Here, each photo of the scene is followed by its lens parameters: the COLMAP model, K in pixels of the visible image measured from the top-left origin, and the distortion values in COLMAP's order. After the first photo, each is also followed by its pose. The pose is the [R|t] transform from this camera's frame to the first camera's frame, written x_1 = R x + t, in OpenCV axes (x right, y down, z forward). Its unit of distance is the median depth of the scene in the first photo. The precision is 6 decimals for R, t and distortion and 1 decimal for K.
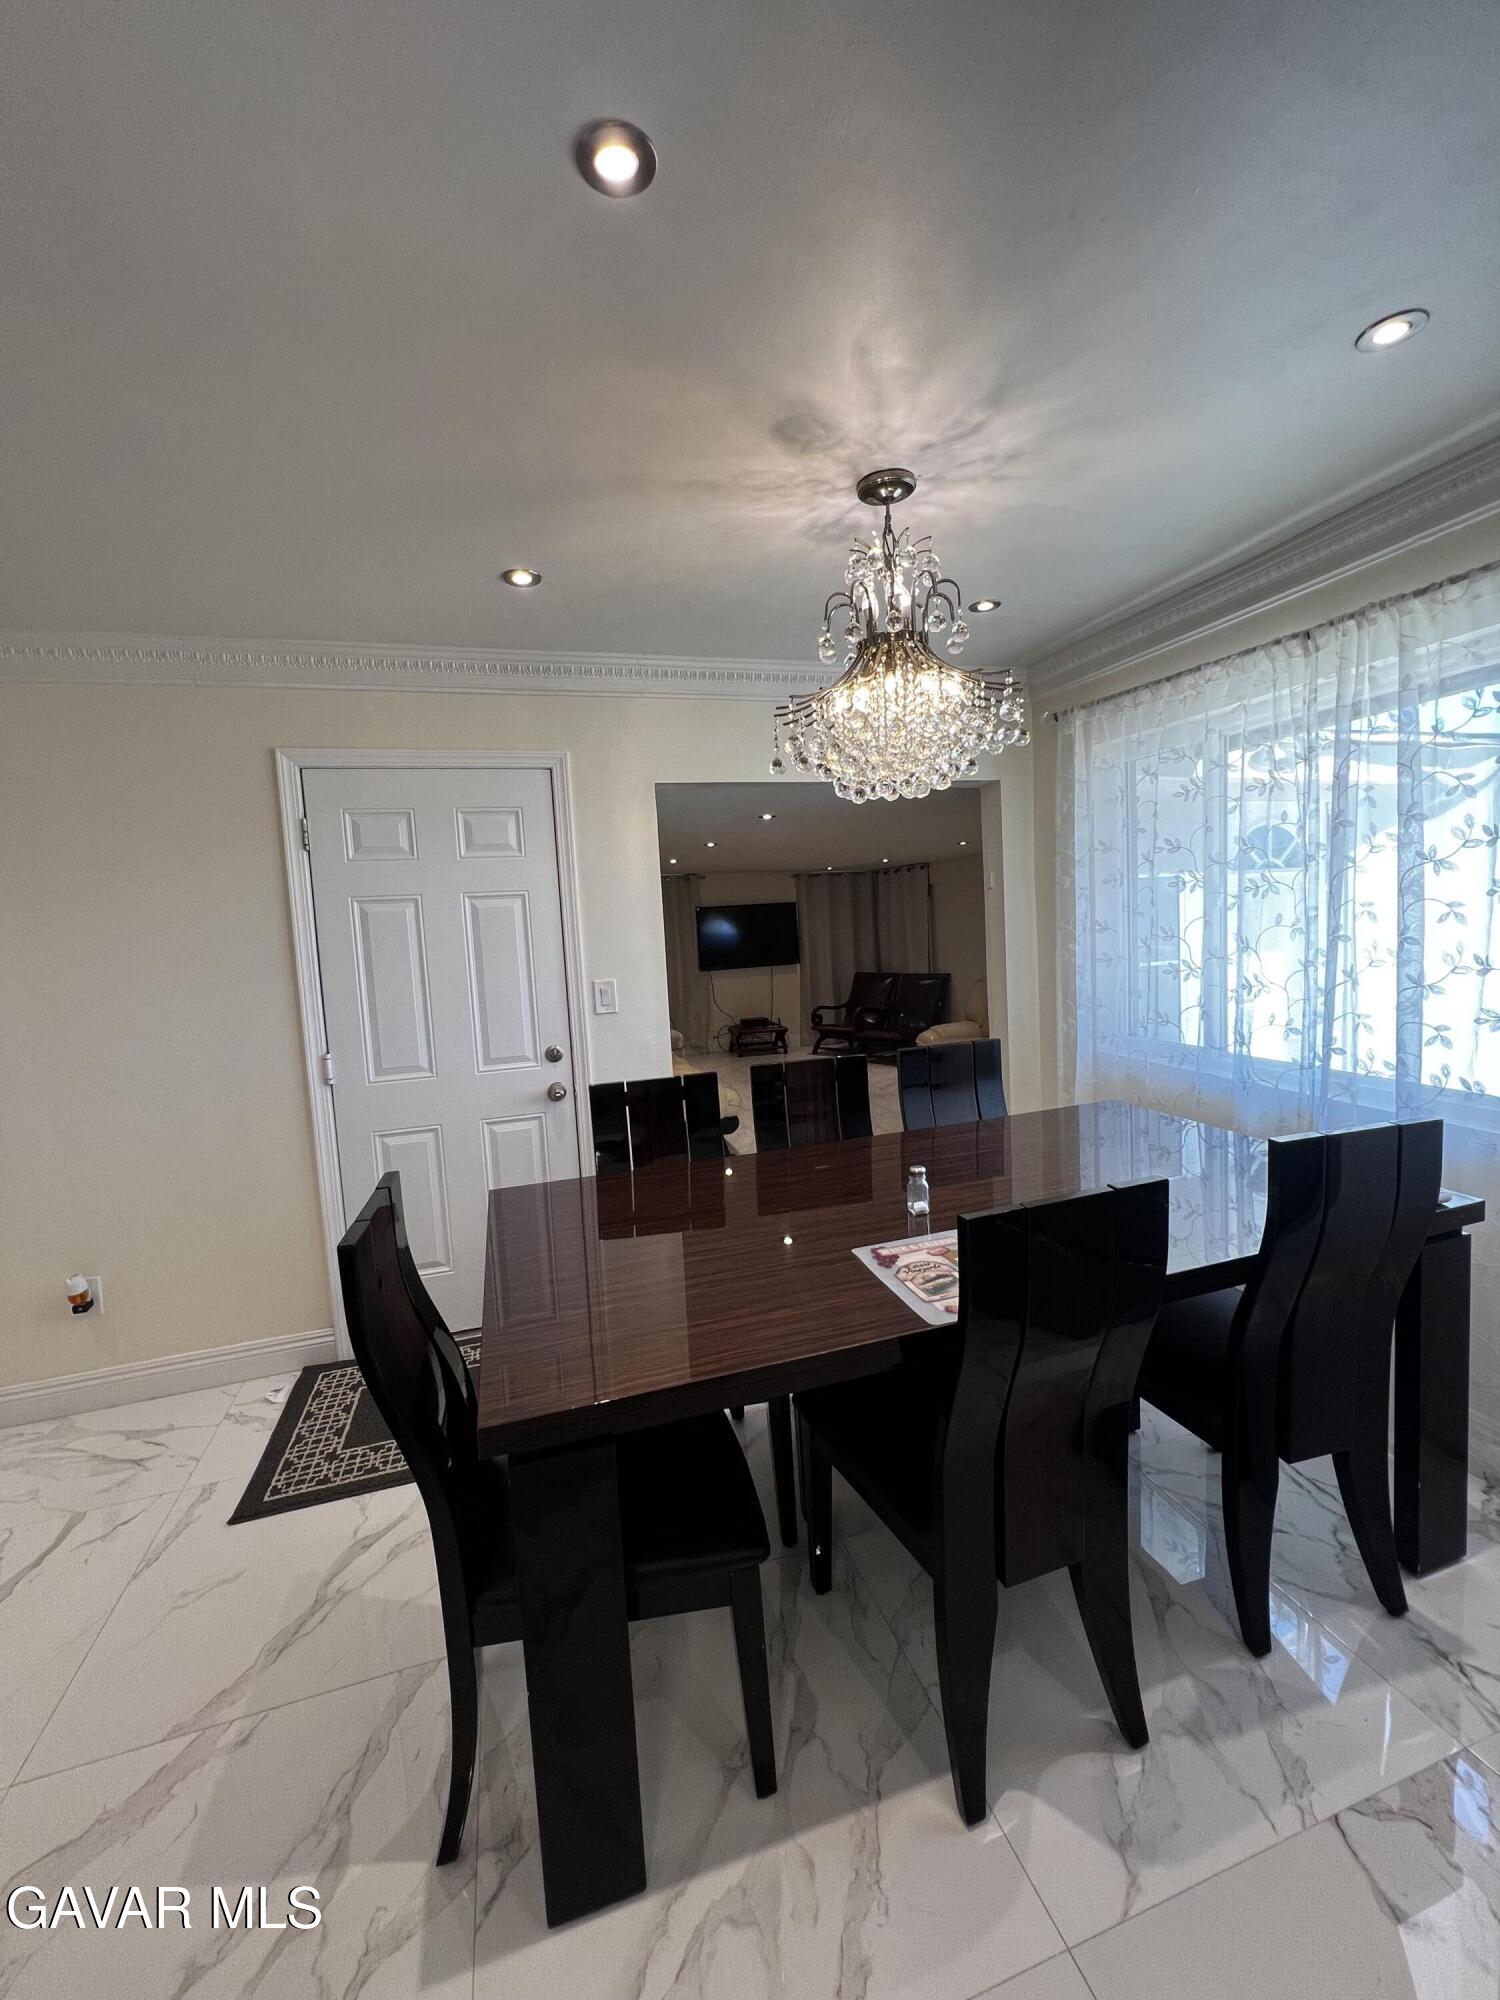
lens RADIAL K [[803.2, 0, 758.8], [0, 803.2, 994.7], [0, 0, 1]] dist [-0.003533, 0.001240]
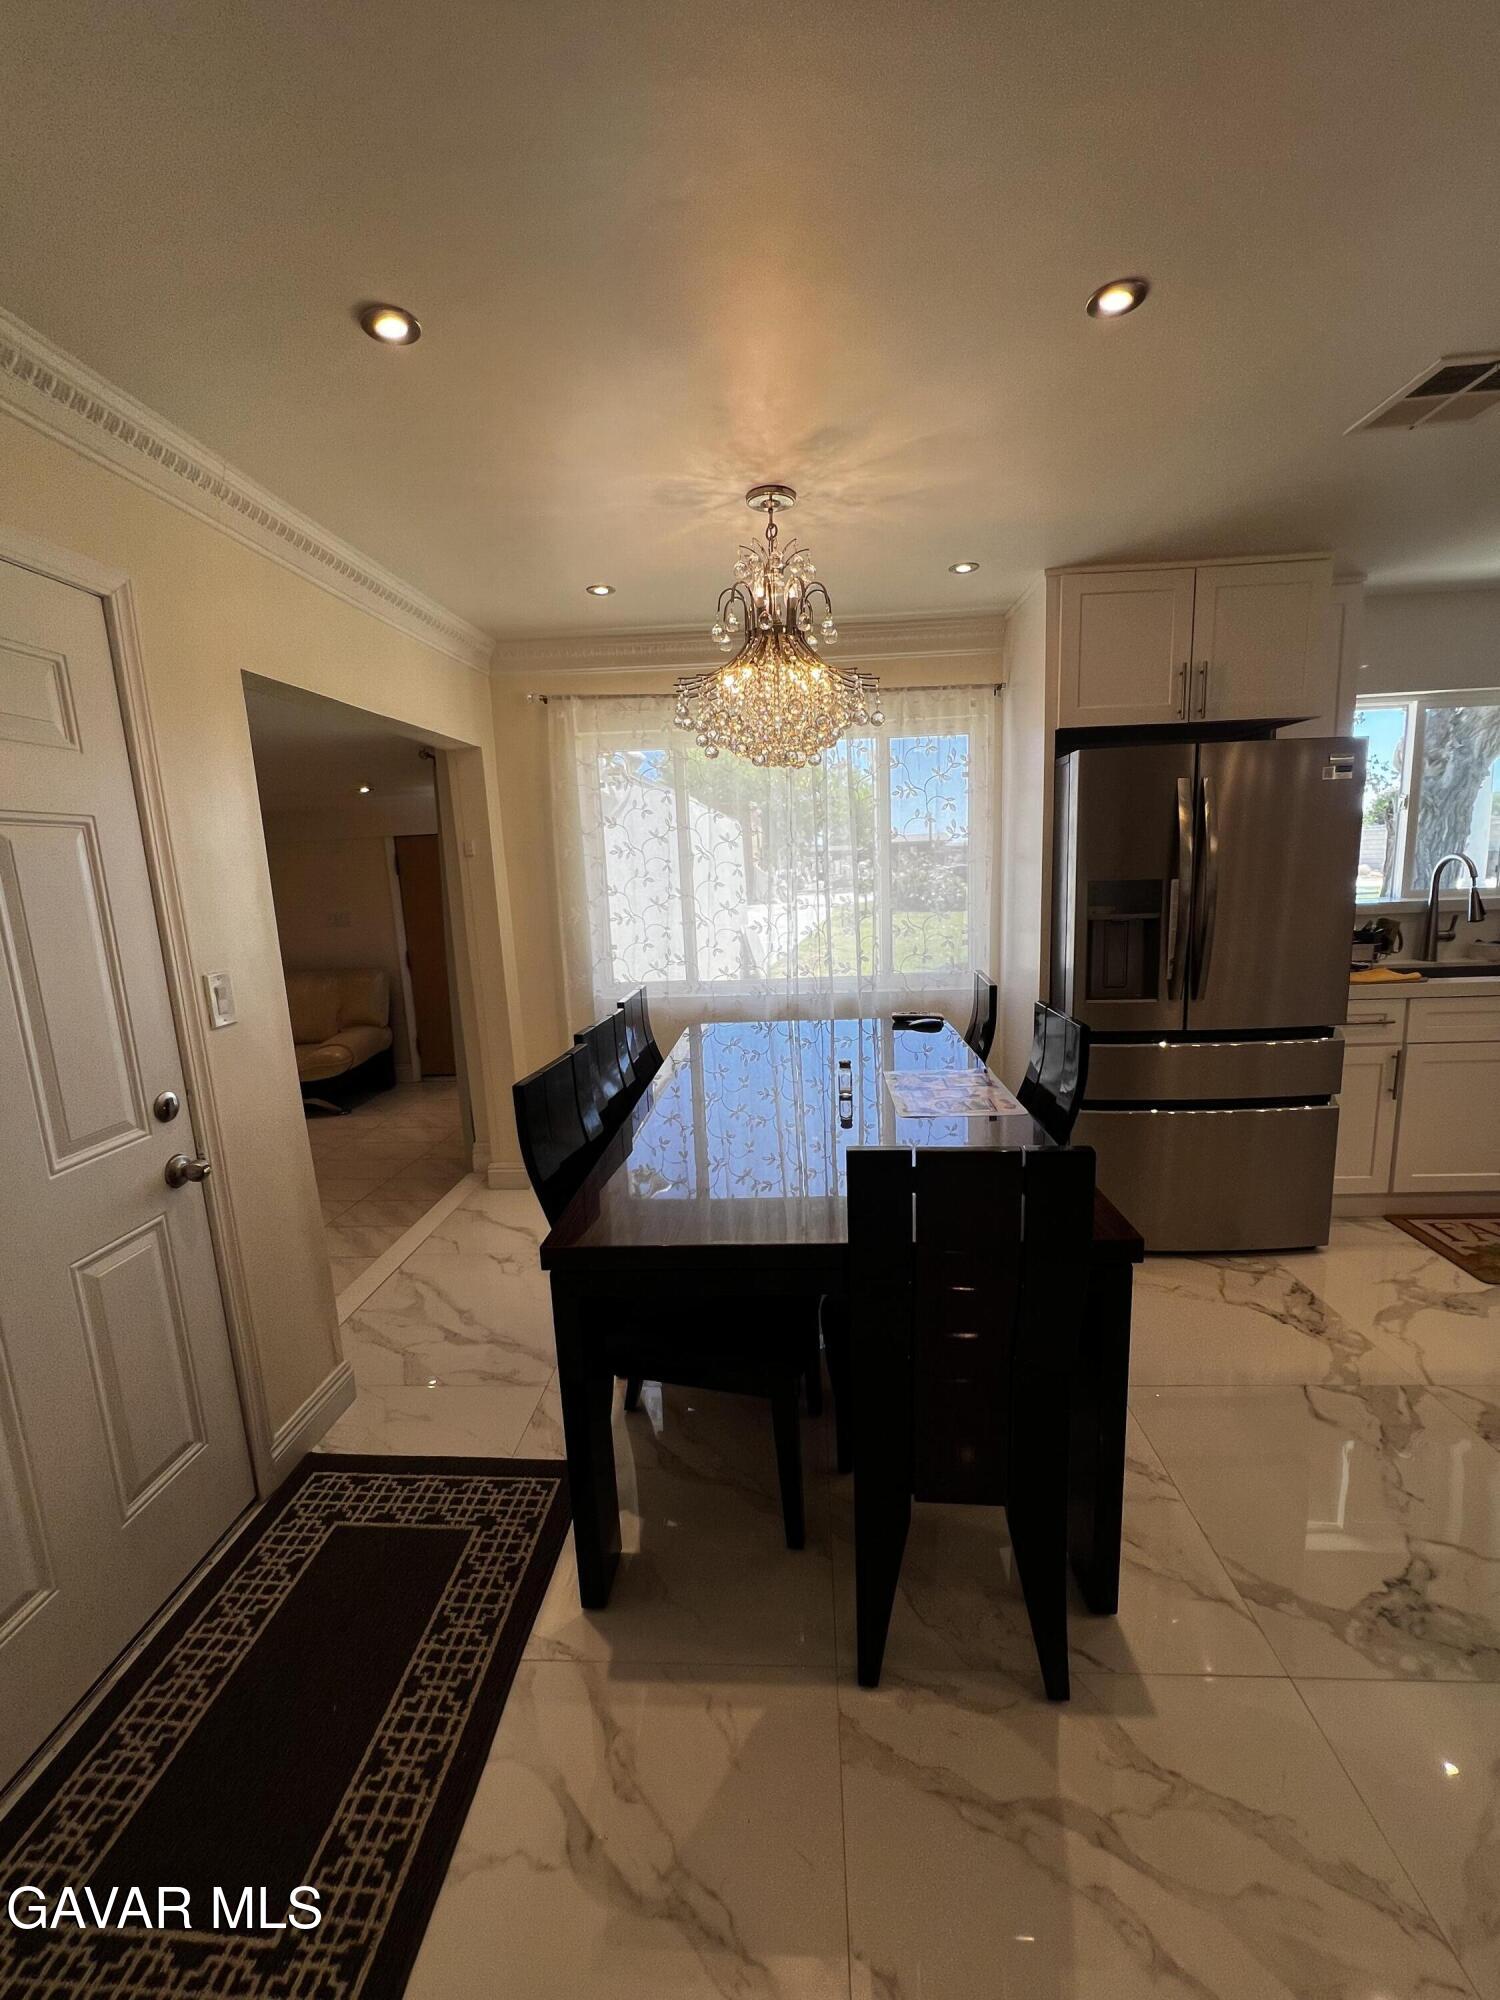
lens RADIAL K [[803.2, 0, 753.3], [0, 803.2, 994.0], [0, 0, 1]] dist [-0.003533, 0.001240]
pose [[0.355340, -0.114803, 0.927661, -0.677174], [0.111846, 0.990521, 0.079739, -0.005727], [-0.928022, 0.075421, 0.364812, 0.427075]]
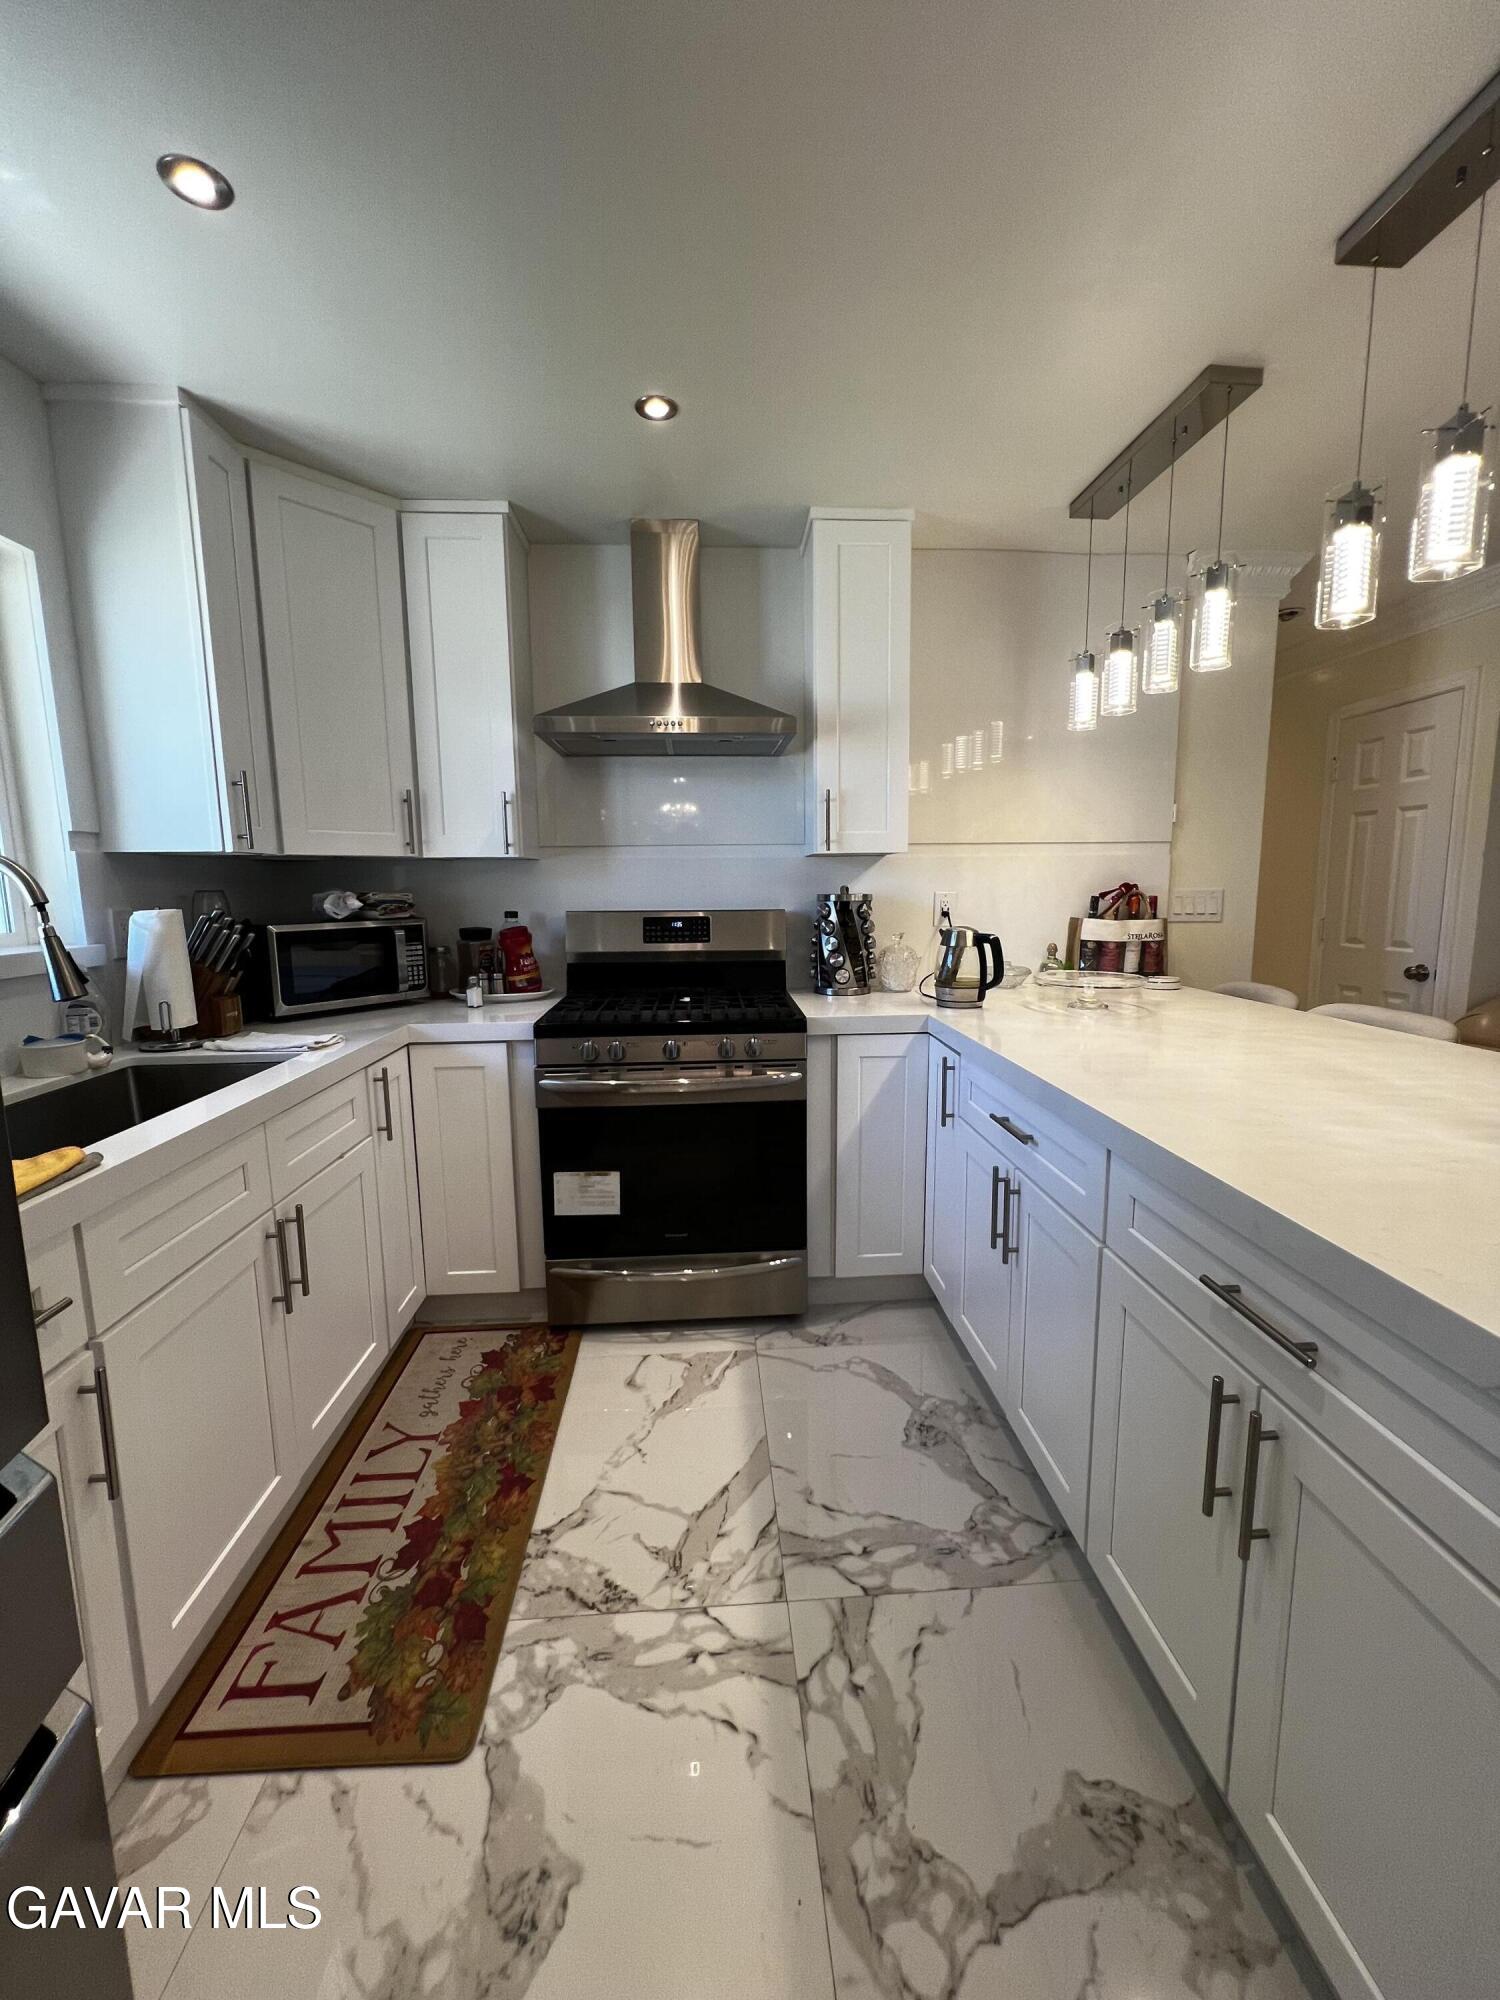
lens RADIAL K [[803.2, 0, 755.1], [0, 803.2, 995.3], [0, 0, 1]] dist [-0.003533, 0.001240]
pose [[-0.970665, 0.032637, 0.238212, 0.208391], [0.085881, 0.972450, 0.216715, 0.021232], [-0.224576, 0.230816, -0.946726, 0.274635]]
